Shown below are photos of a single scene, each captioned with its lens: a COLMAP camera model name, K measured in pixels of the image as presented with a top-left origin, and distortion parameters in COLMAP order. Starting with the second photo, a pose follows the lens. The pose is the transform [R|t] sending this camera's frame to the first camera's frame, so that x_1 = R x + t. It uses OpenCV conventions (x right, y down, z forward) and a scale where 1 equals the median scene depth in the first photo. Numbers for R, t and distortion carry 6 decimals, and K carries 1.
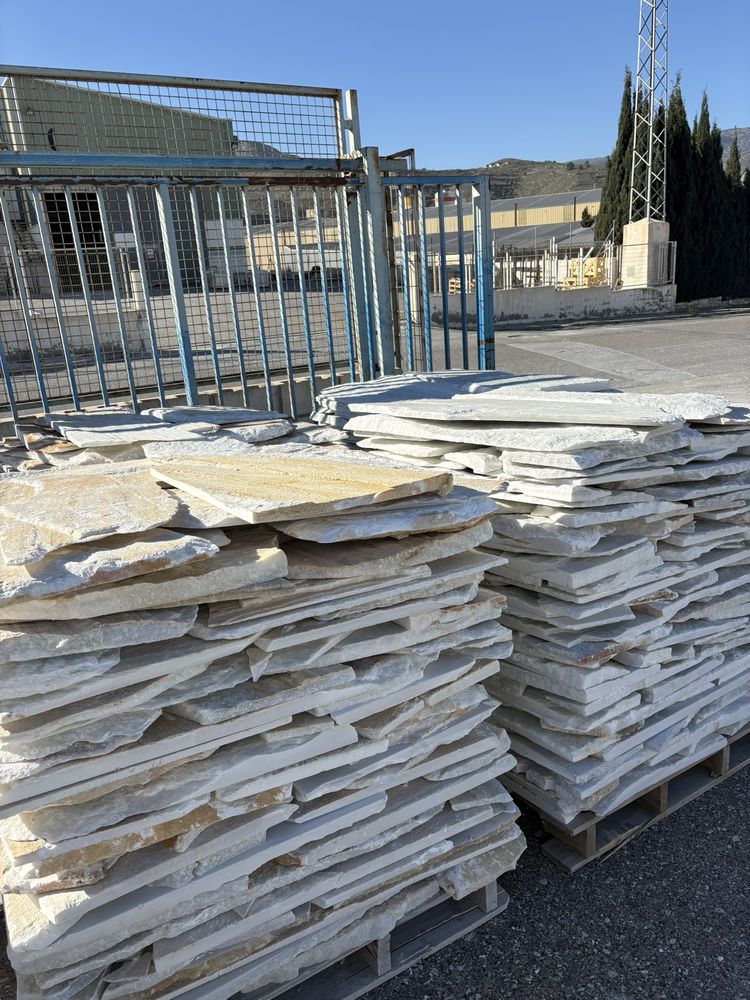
lens RADIAL K [[750.3, 0, 375.9], [0, 750.3, 505.8], [0, 0, 1]] dist [0.015384, -0.022777]
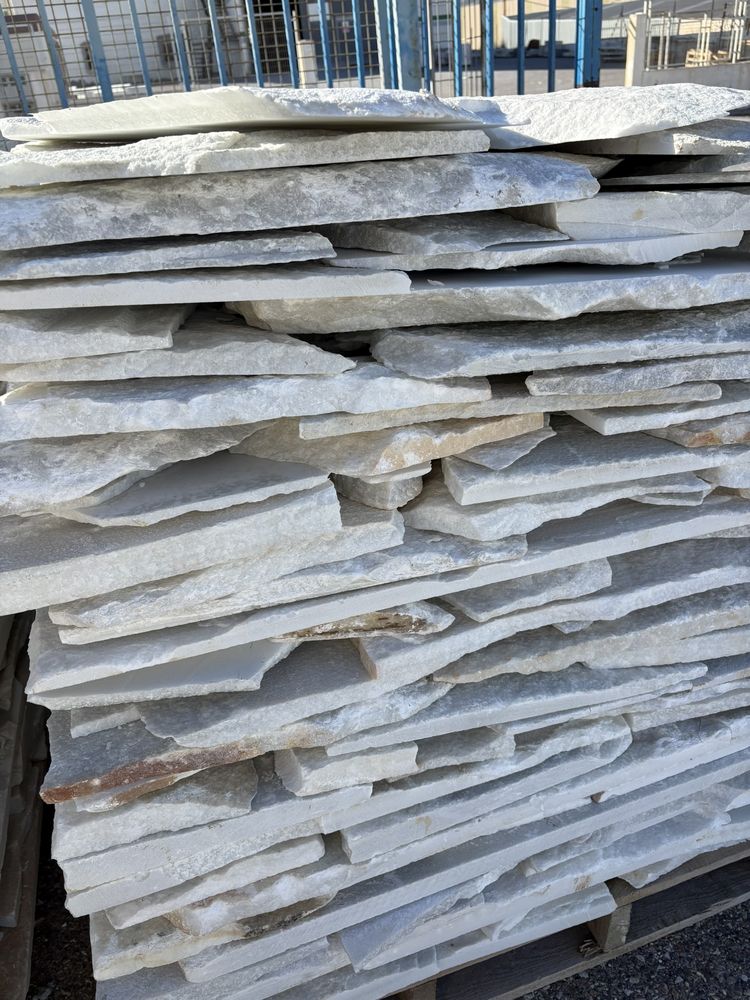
lens RADIAL K [[750.3, 0, 398.0], [0, 750.3, 500.3], [0, 0, 1]] dist [0.015384, -0.022777]
pose [[0.967391, 0.117363, -0.224456, 0.441983], [-0.062725, 0.969573, 0.236630, -0.030187], [0.245398, -0.214834, 0.945318, 0.627292]]
